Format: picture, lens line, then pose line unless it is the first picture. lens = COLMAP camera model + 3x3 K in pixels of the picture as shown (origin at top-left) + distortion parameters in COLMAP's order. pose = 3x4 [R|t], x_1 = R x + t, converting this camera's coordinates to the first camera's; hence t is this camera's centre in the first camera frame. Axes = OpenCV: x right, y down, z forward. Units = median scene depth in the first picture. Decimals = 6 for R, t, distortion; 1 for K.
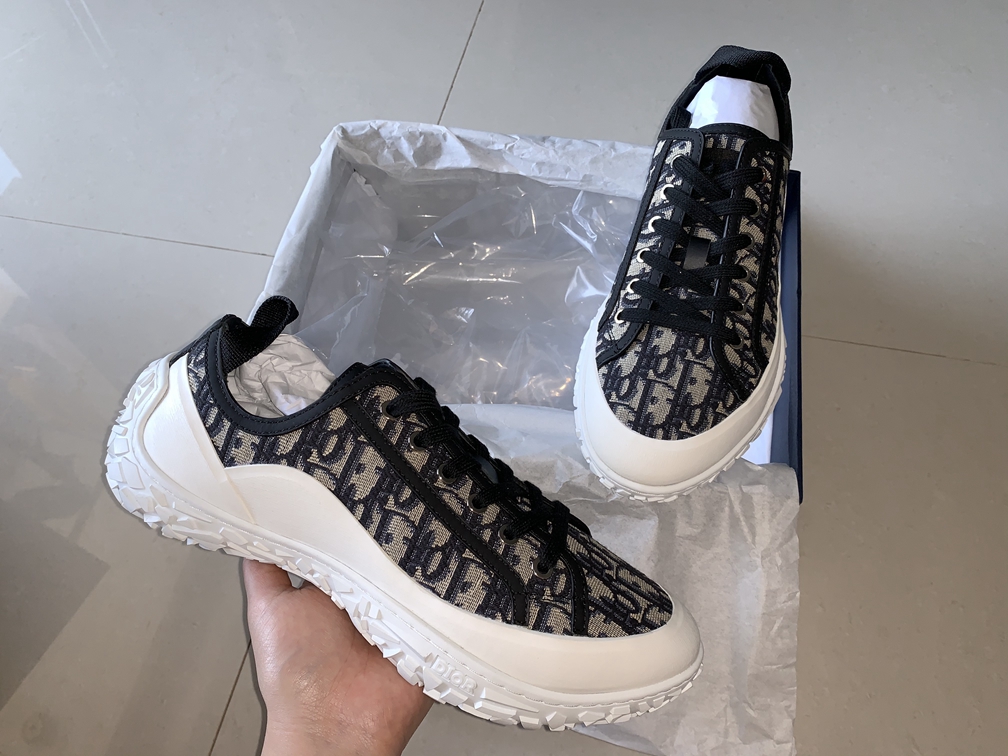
lens RADIAL K [[772.1, 0, 499.0], [0, 772.1, 377.5], [0, 0, 1]] dist [0.064076, -0.123323]
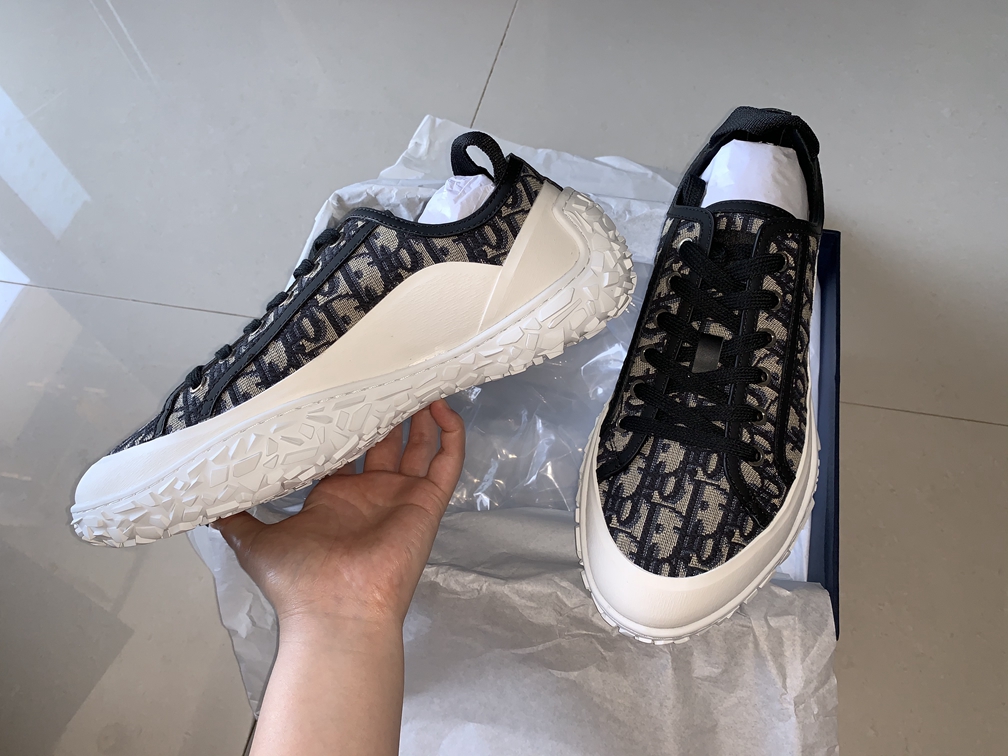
lens RADIAL K [[773.4, 0, 502.8], [0, 773.4, 378.6], [0, 0, 1]] dist [0.060398, -0.110055]
pose [[0.996671, -0.019255, -0.079216, 0.093919], [0.019378, 0.999812, 0.000779, -0.137477], [0.079186, -0.002311, 0.996857, 0.111782]]
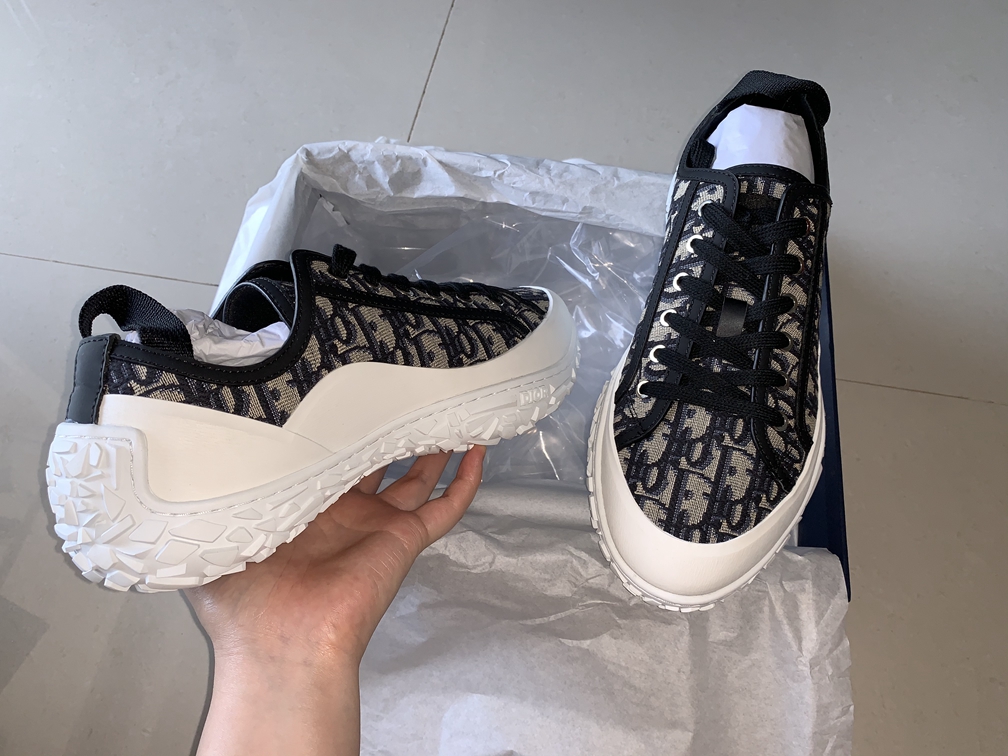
lens RADIAL K [[773.4, 0, 502.8], [0, 773.4, 378.6], [0, 0, 1]] dist [0.060398, -0.110055]
pose [[0.998269, -0.013491, 0.057239, -0.049364], [0.012101, 0.999625, 0.024559, -0.117542], [-0.057549, -0.023824, 0.998058, 0.152649]]
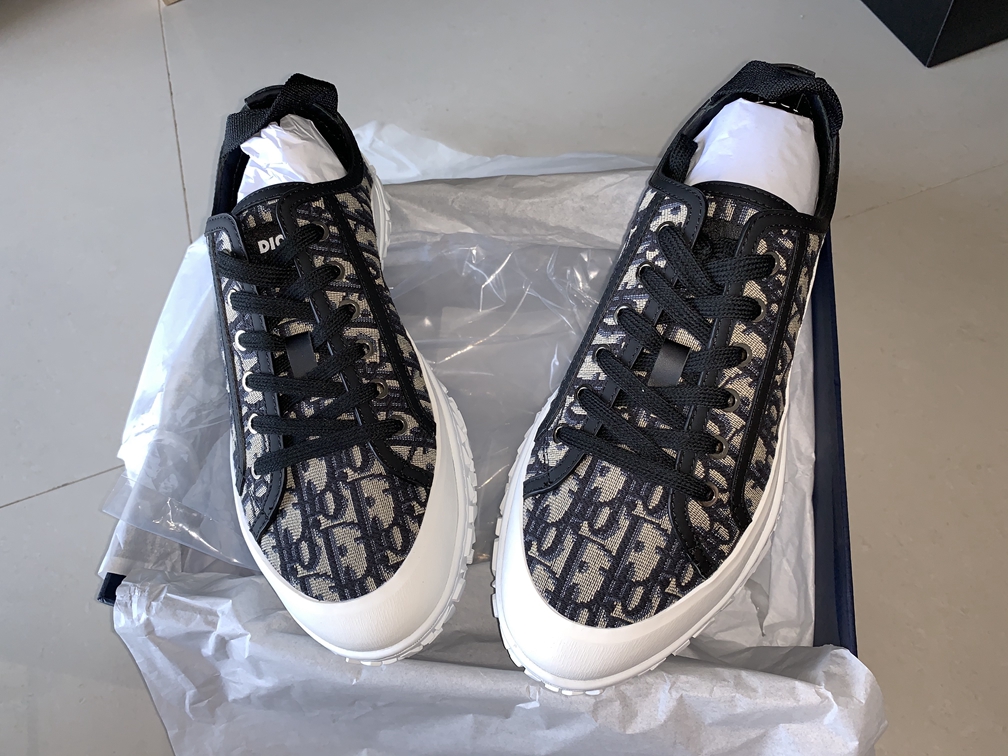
lens RADIAL K [[772.1, 0, 499.0], [0, 772.1, 377.5], [0, 0, 1]] dist [0.064076, -0.123323]
pose [[0.992797, 0.095254, -0.072664, 0.151342], [-0.086732, 0.989851, 0.112575, -0.217092], [0.082650, -0.105462, 0.990983, 0.268288]]
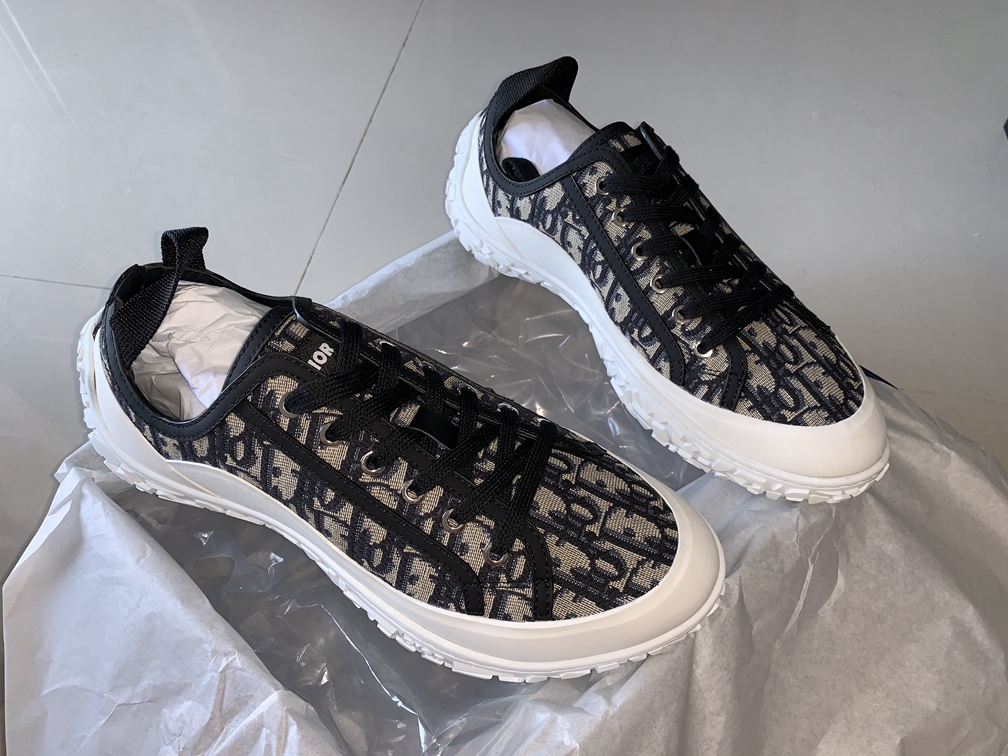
lens RADIAL K [[771.6, 0, 507.0], [0, 771.6, 375.8], [0, 0, 1]] dist [0.001341, -0.003595]
pose [[0.505311, -0.563406, 0.653632, -0.526467], [0.672892, 0.731471, 0.110300, -0.300800], [-0.540257, 0.384089, 0.748731, 0.510368]]
